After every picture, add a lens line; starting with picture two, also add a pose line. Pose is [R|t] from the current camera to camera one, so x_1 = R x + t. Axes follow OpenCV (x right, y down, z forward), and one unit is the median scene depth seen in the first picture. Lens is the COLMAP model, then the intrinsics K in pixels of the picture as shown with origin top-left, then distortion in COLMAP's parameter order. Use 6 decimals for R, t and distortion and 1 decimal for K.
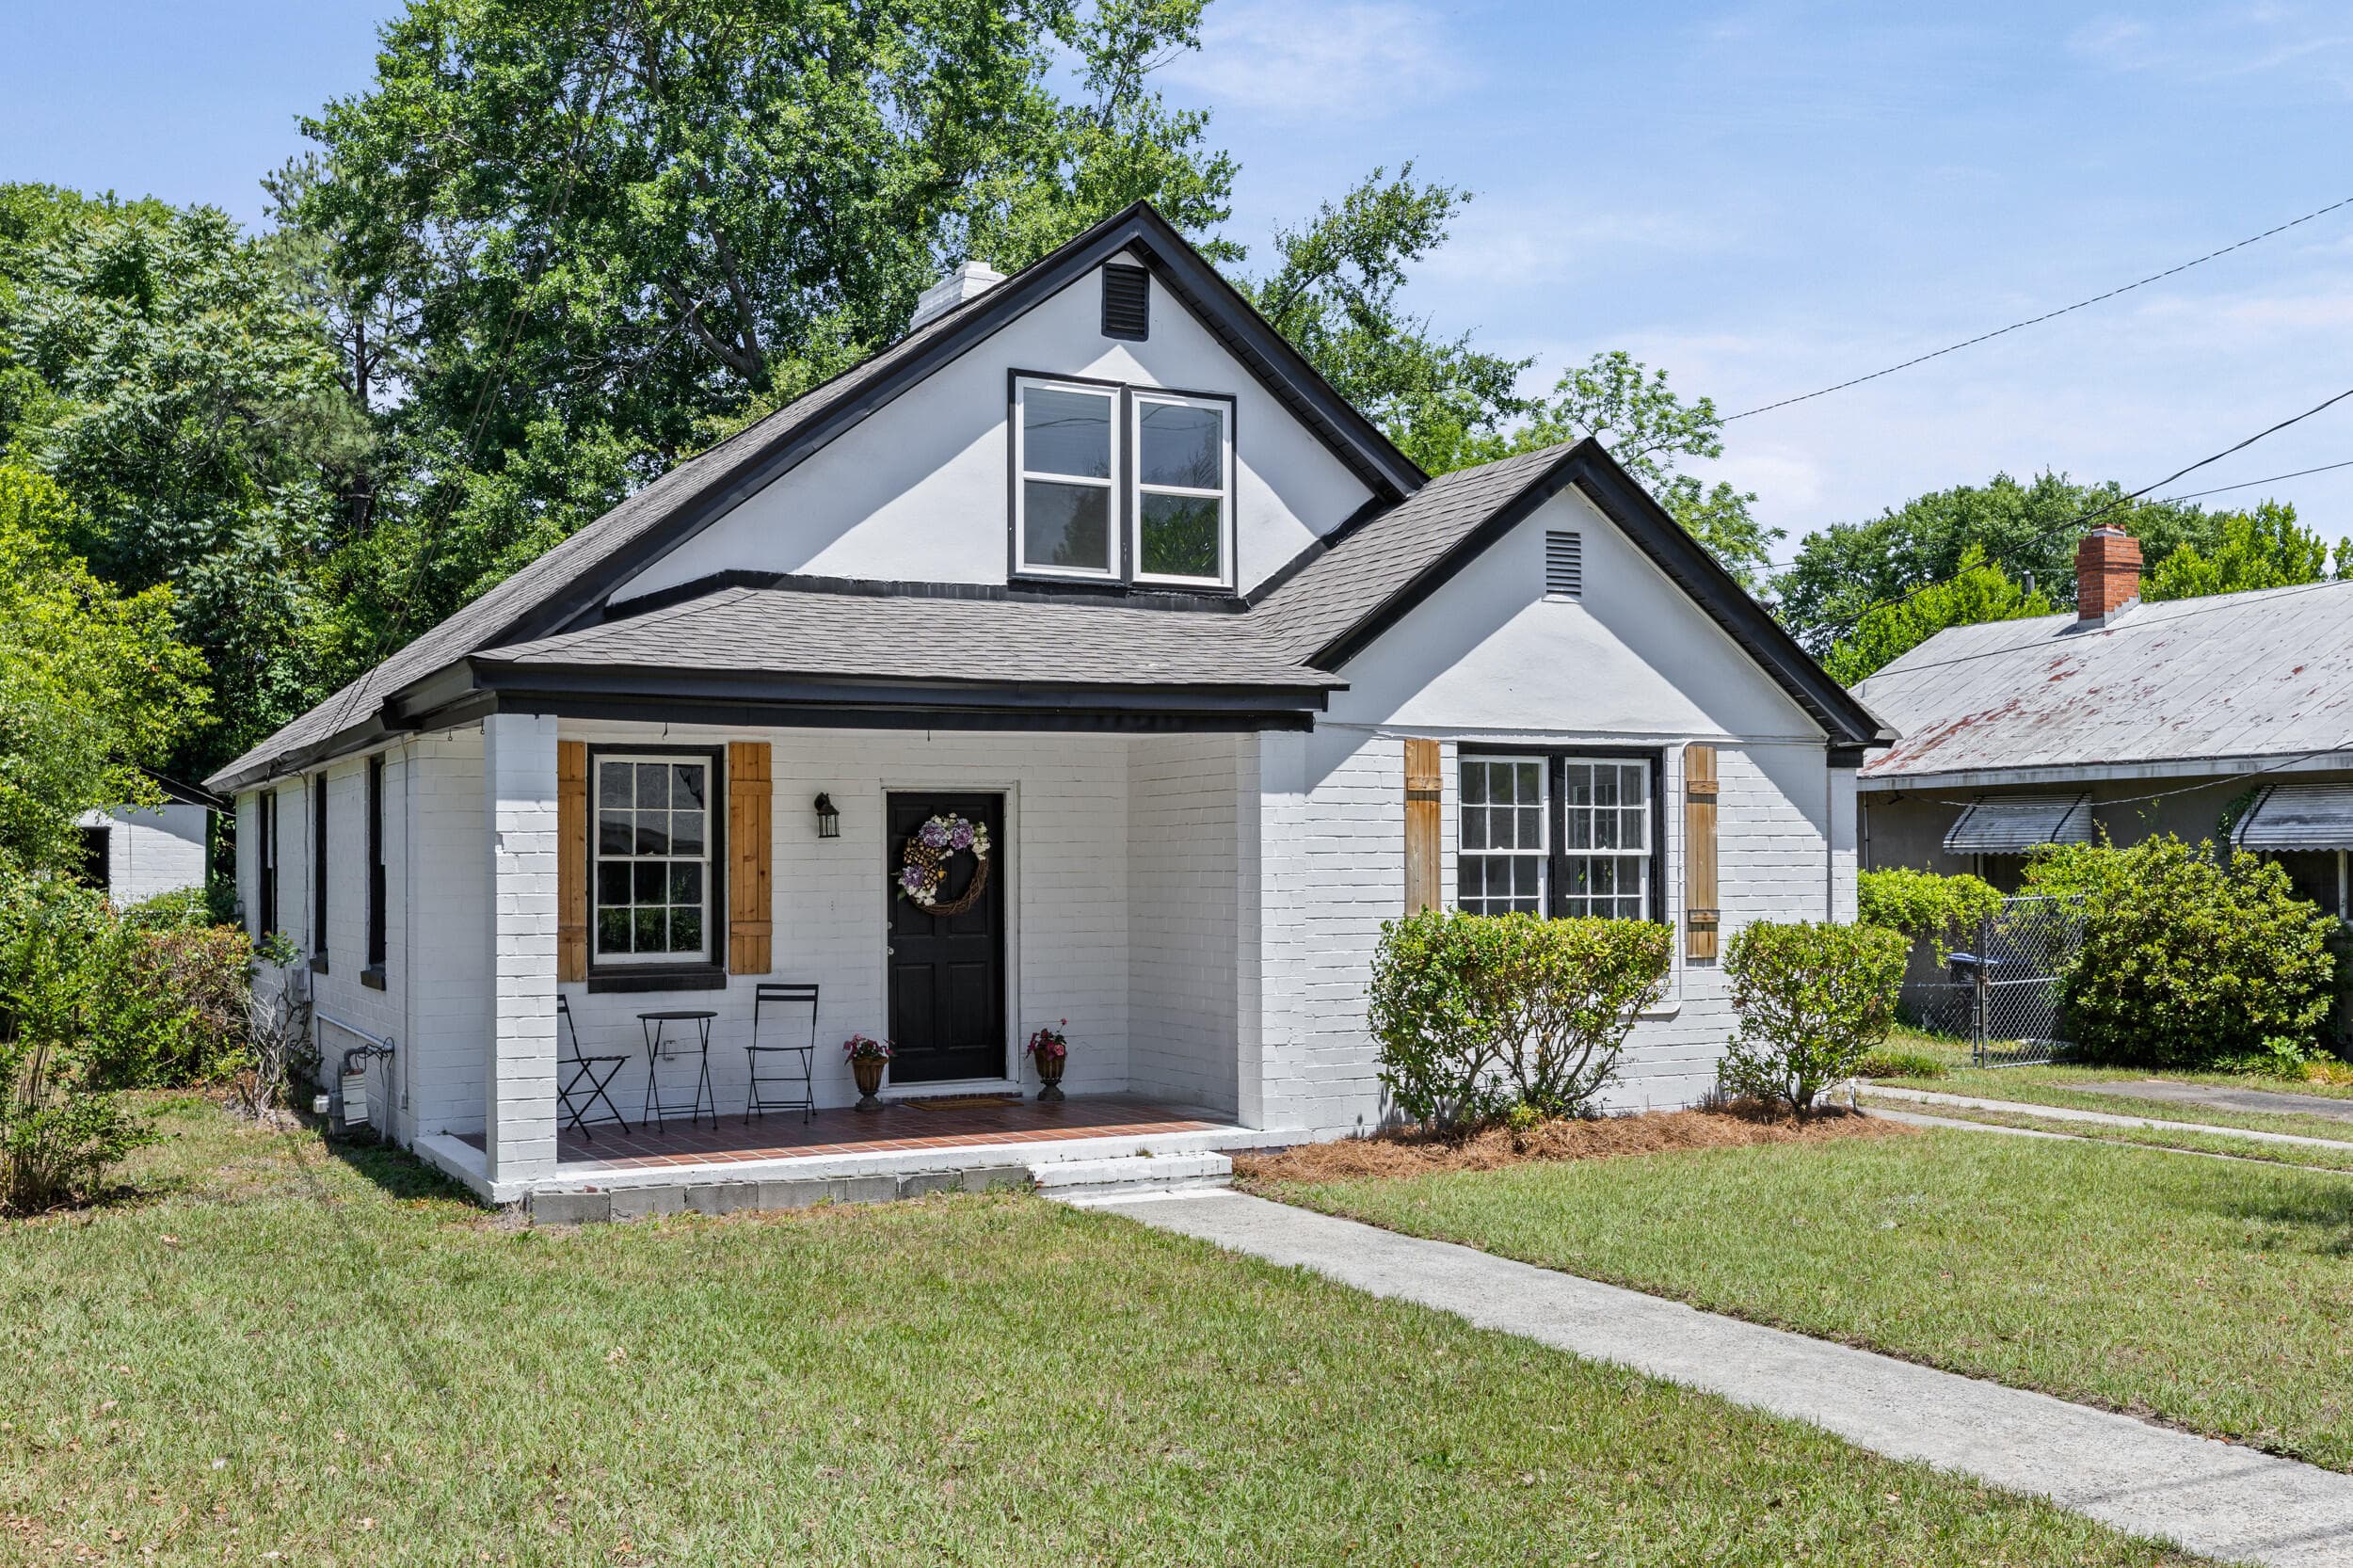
lens RADIAL K [[2296.6, 0, 1174.5], [0, 2296.6, 833.4], [0, 0, 1]] dist [-0.003019, 0.011174]
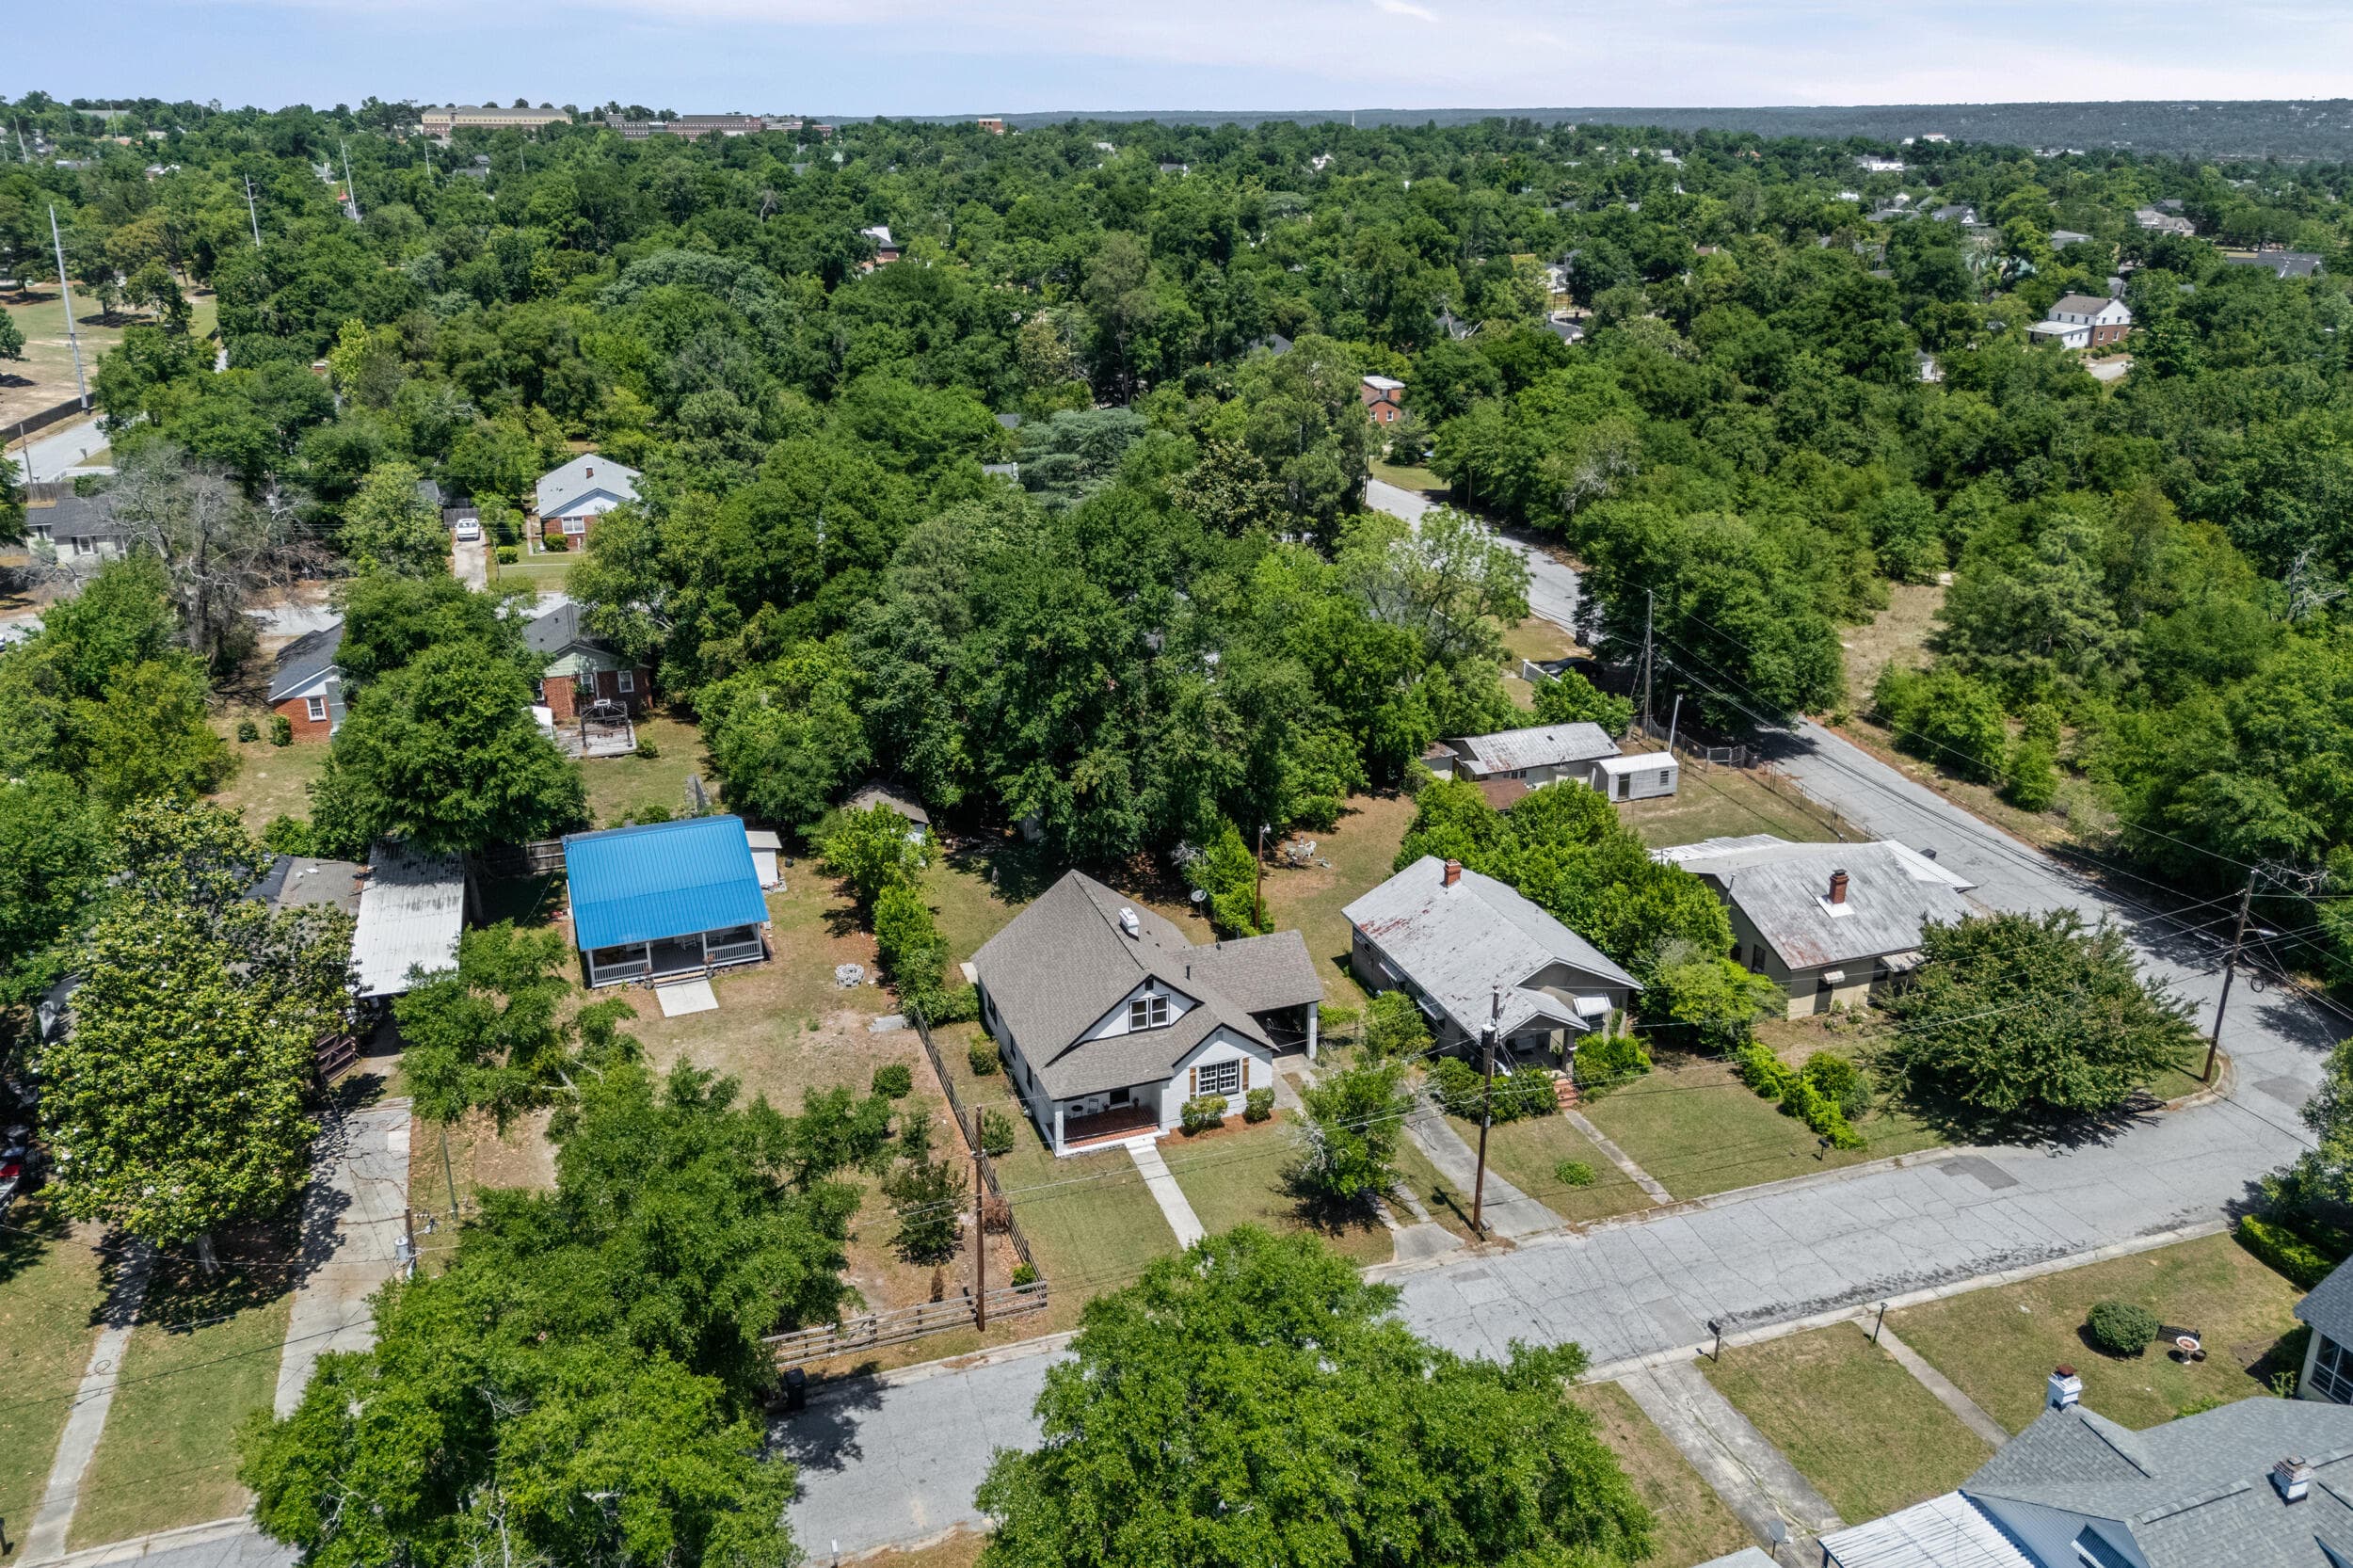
lens RADIAL K [[1756.4, 0, 1201.4], [0, 1756.4, 790.9], [0, 0, 1]] dist [0.098840, -0.119305]
pose [[0.992042, 0.056630, -0.112449, 0.619330], [-0.009480, 0.924197, 0.381799, -2.541206], [0.125546, -0.377695, 0.917379, -3.076609]]
